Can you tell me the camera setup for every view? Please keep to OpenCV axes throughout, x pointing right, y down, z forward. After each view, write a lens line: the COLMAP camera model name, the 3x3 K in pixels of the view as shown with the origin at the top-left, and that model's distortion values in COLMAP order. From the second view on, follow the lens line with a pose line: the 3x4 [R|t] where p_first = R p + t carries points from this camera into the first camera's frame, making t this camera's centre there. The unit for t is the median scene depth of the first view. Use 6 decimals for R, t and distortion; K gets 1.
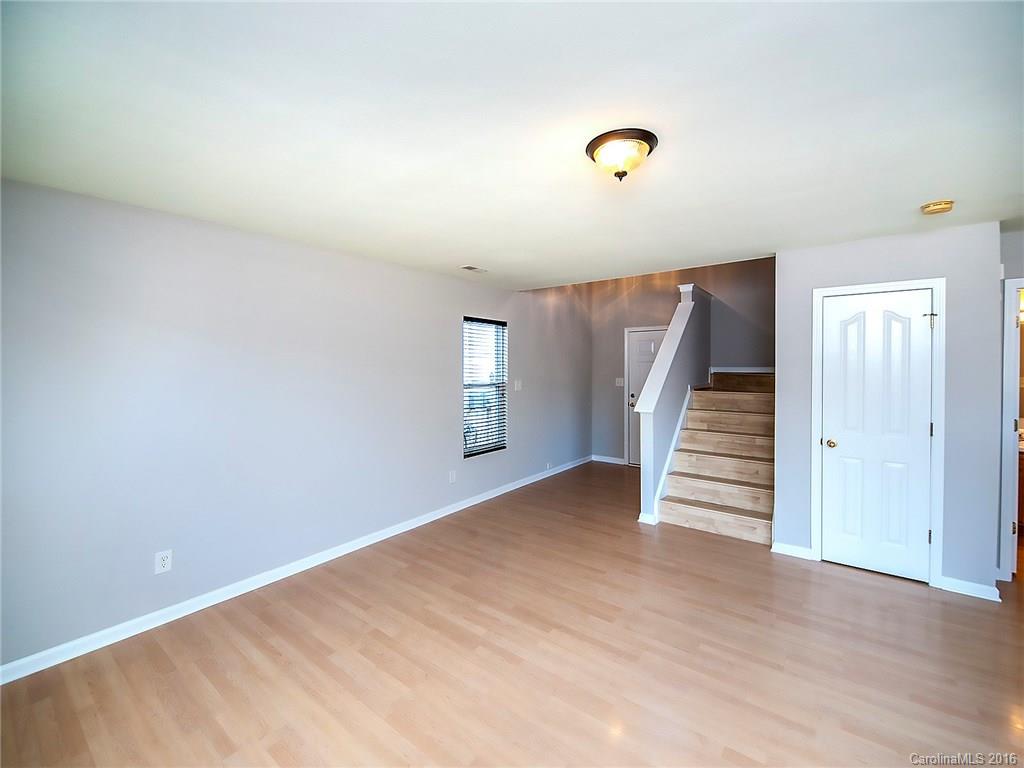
lens RADIAL K [[434.0, 0, 510.0], [0, 434.0, 375.4], [0, 0, 1]] dist [0.000018, -0.000953]
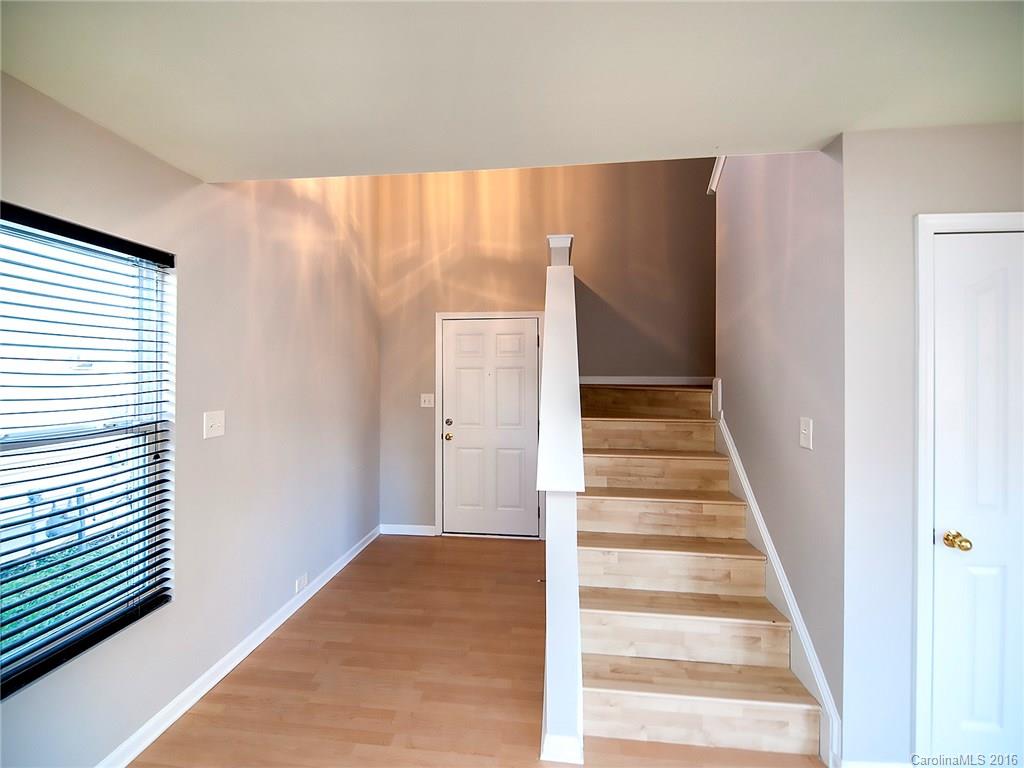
lens RADIAL K [[434.0, 0, 505.3], [0, 434.0, 375.2], [0, 0, 1]] dist [0.000018, -0.000953]
pose [[0.863012, 0.000858, 0.505183, 0.049953], [0.007412, 0.999869, -0.014359, -0.013844], [-0.505129, 0.016137, 0.862893, 0.542429]]
